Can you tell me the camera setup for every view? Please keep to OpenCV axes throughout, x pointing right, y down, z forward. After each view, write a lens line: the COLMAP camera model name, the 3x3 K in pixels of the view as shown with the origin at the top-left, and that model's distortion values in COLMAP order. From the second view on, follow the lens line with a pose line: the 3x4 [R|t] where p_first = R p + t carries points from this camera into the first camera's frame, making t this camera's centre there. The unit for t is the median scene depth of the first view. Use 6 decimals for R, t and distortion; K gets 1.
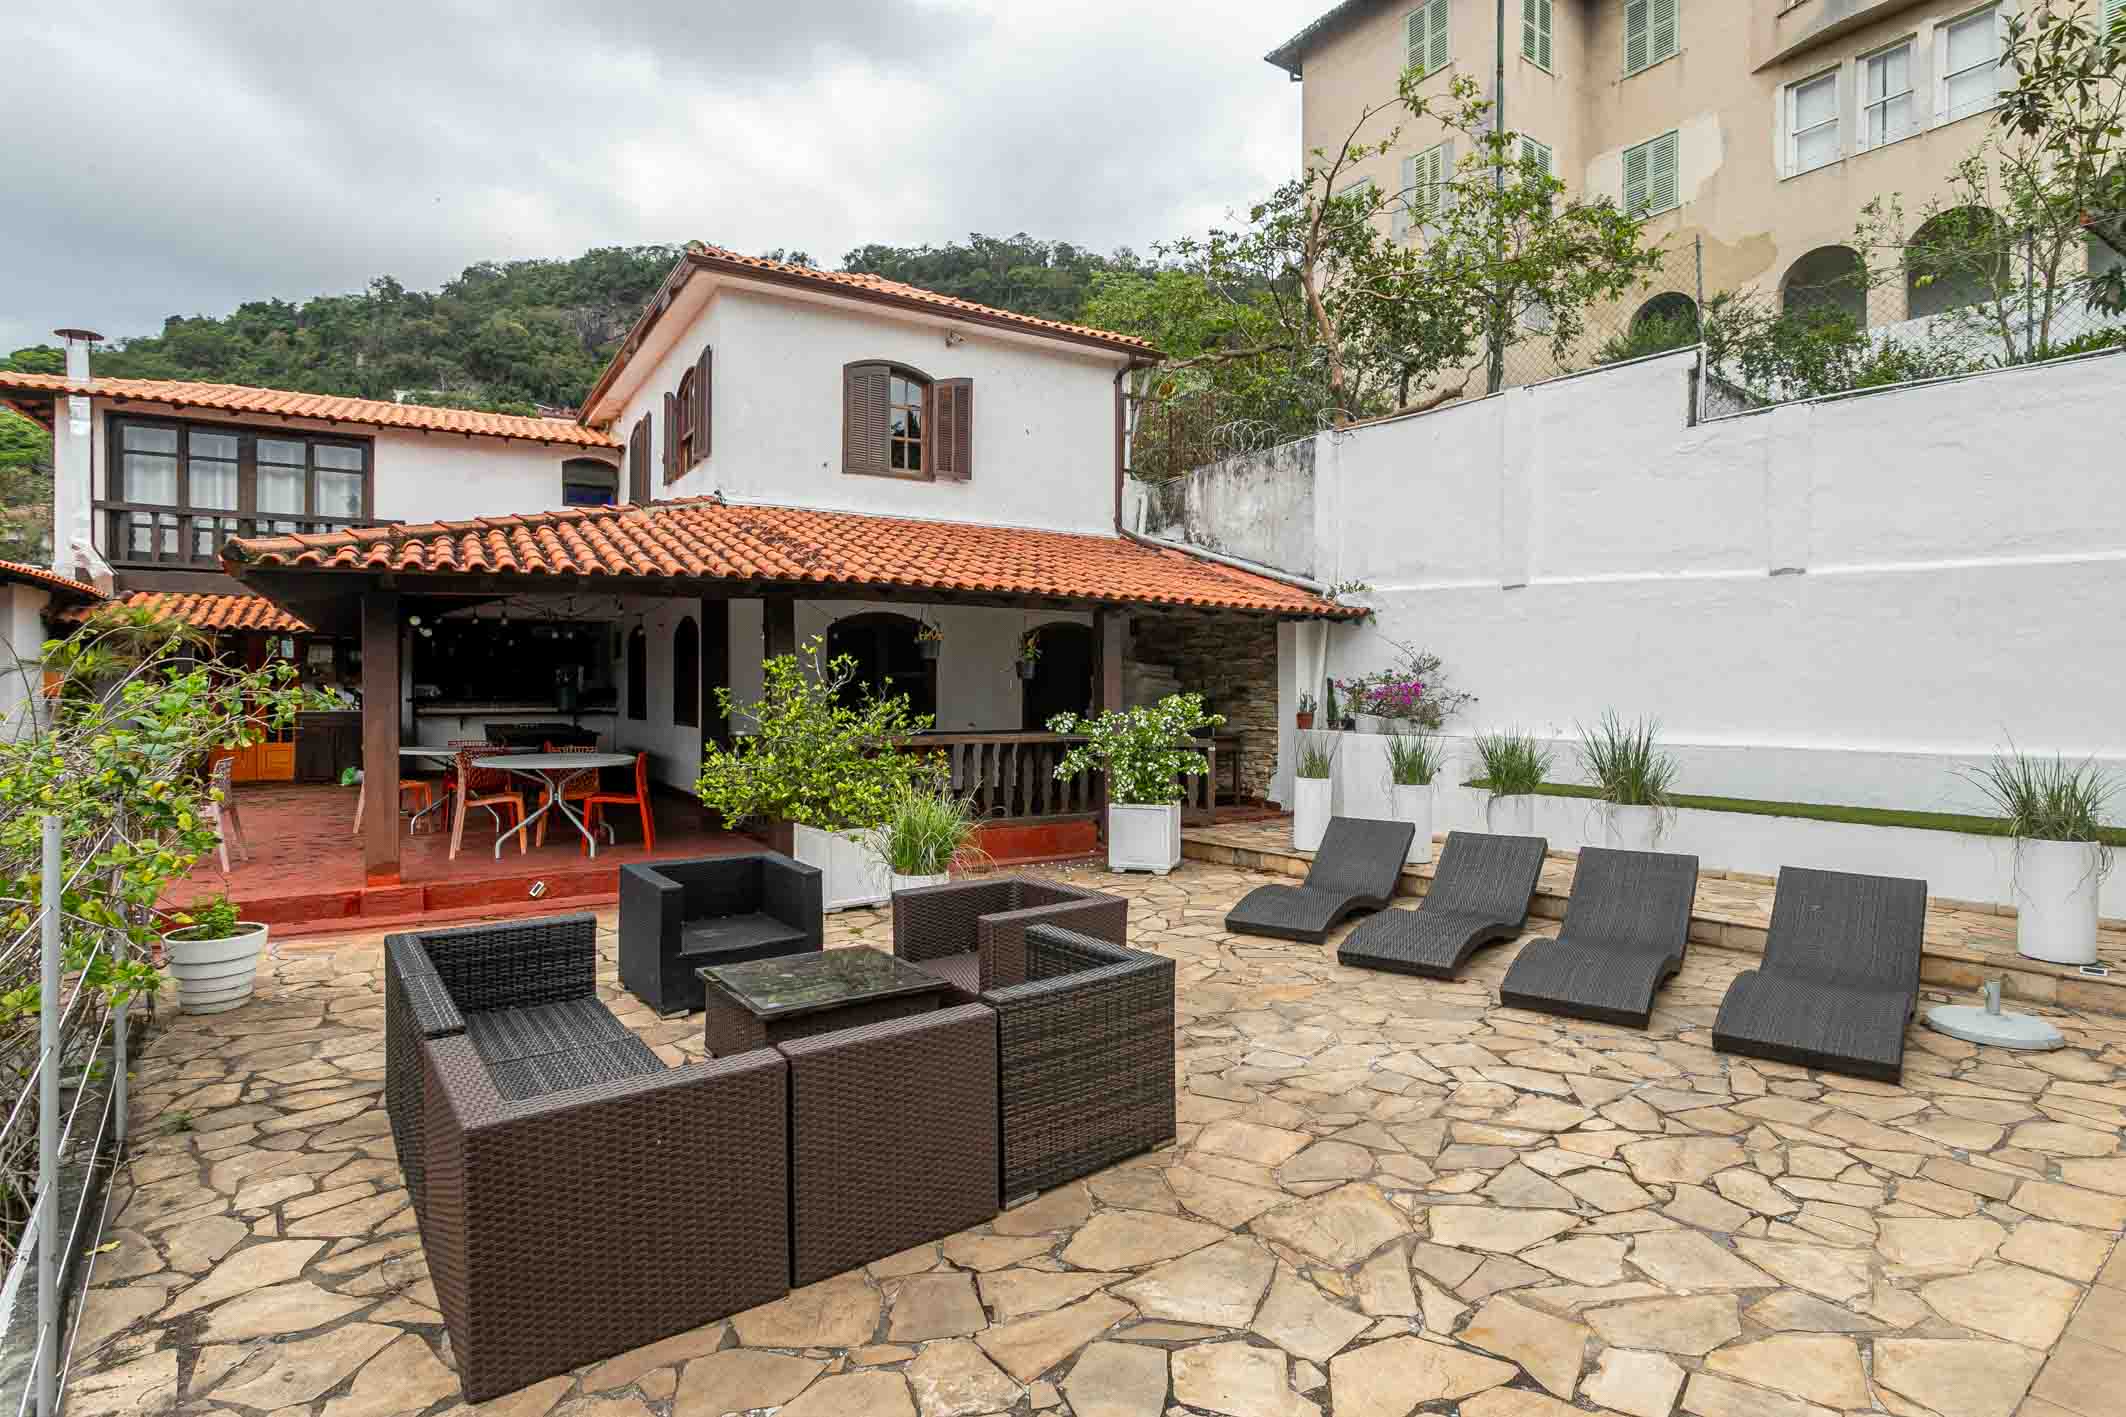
lens RADIAL K [[1097.9, 0, 1063.0], [0, 1097.9, 708.5], [0, 0, 1]] dist [-0.004288, -0.000380]
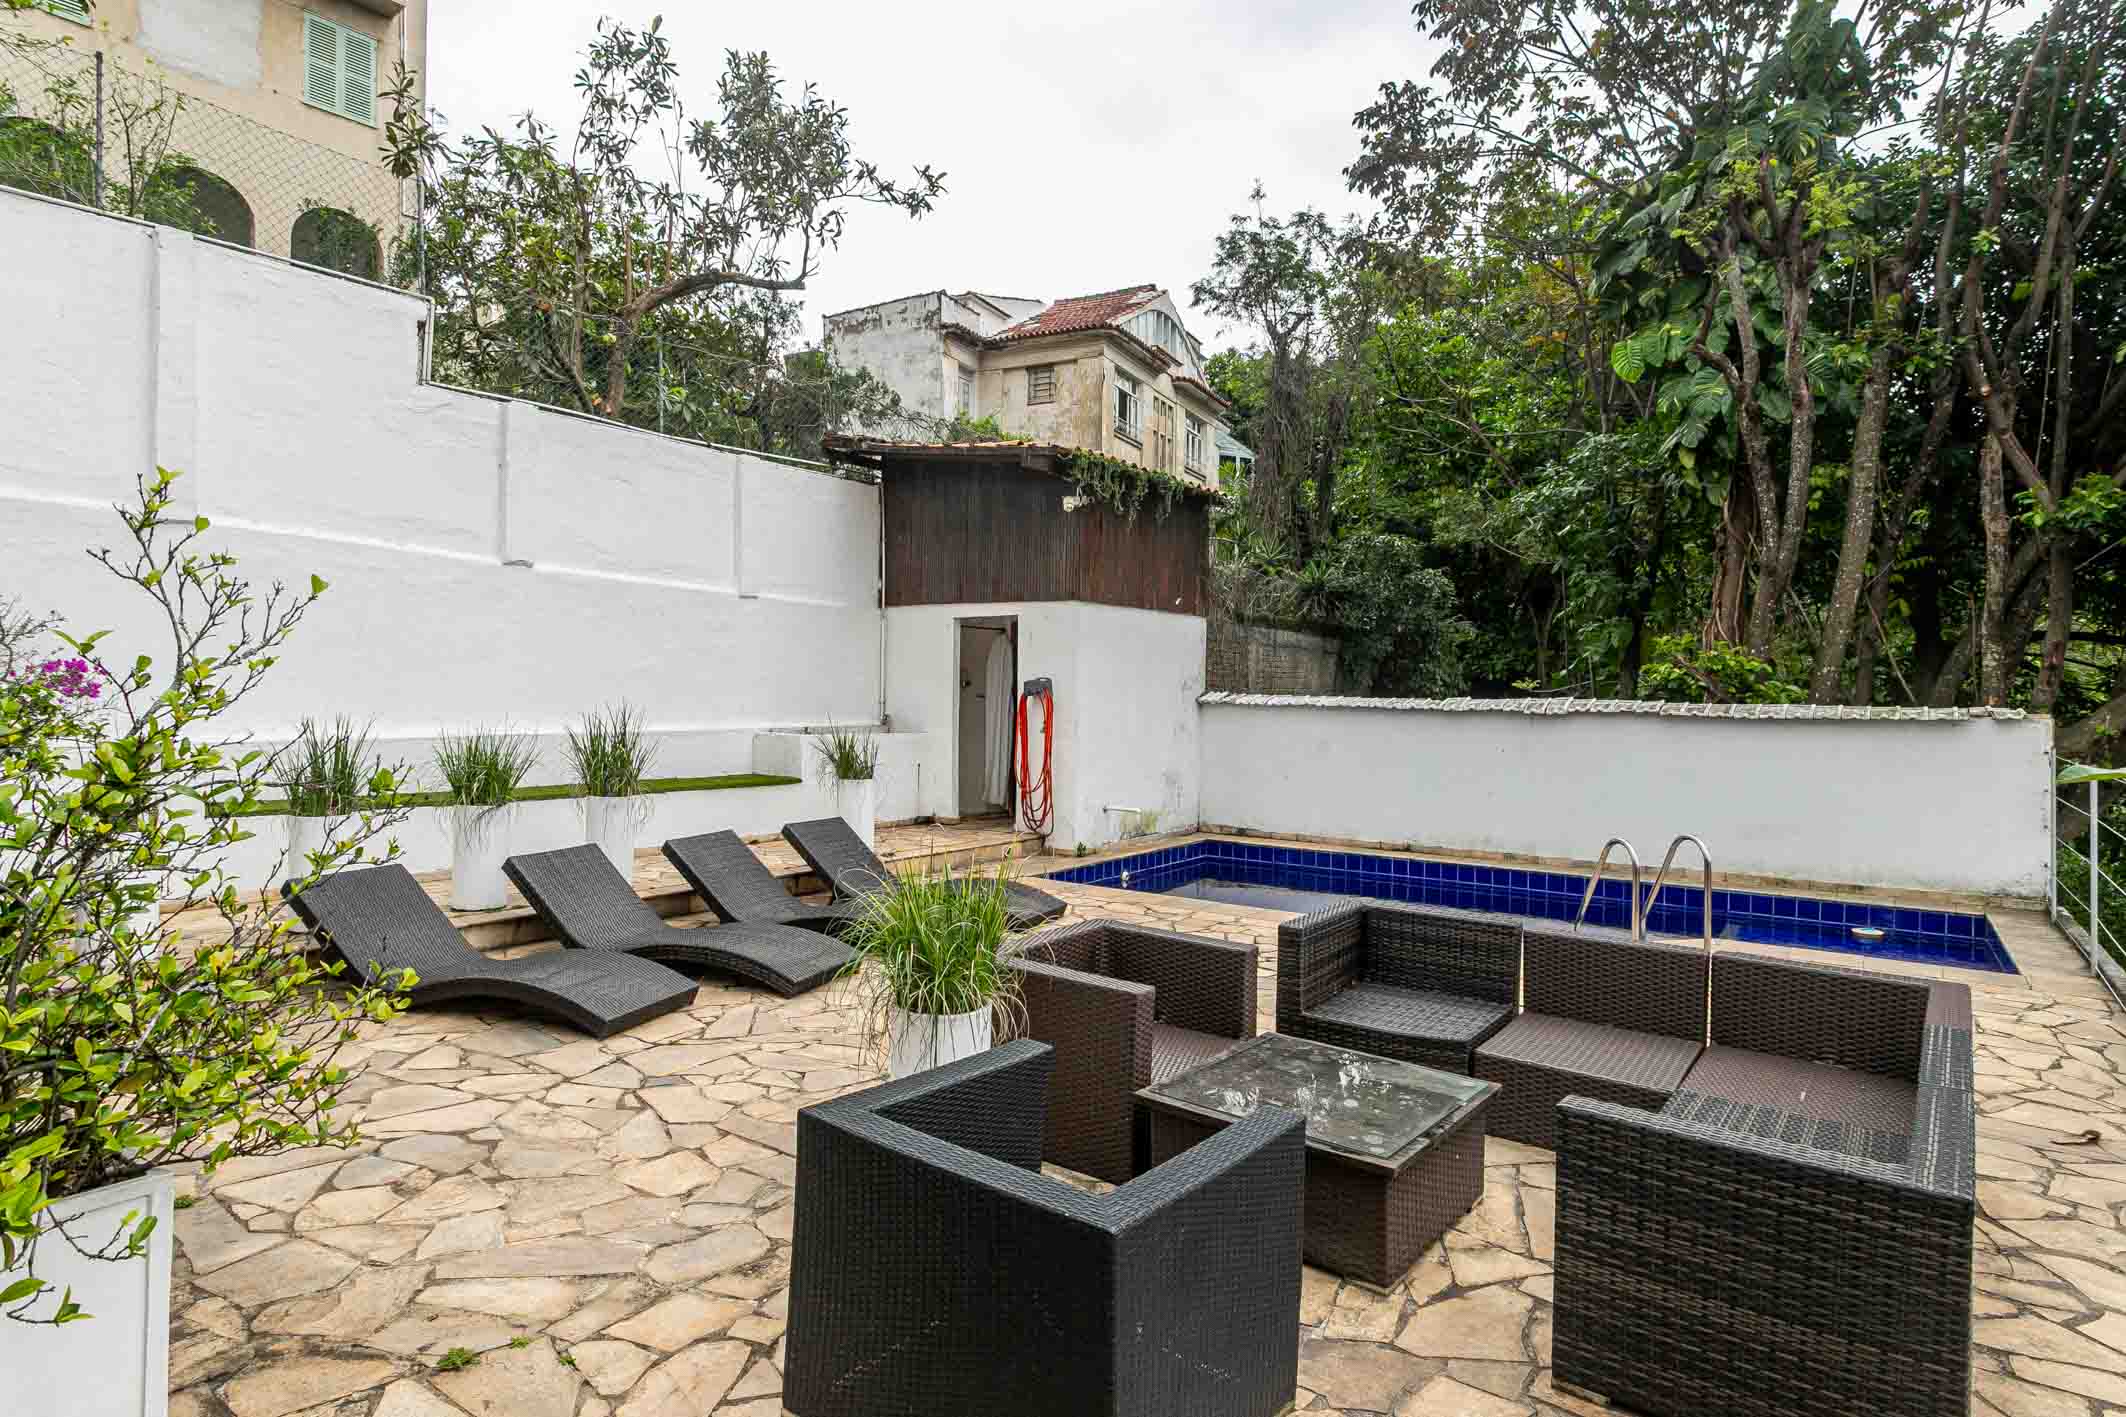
lens RADIAL K [[1189.2, 0, 1063.0], [0, 1189.2, 708.5], [0, 0, 1]] dist [-0.003469, -0.001062]
pose [[-0.298564, -0.018897, 0.954203, -0.608524], [0.003869, 0.999772, 0.021010, -0.012684], [-0.954382, 0.009964, -0.298422, 0.942104]]
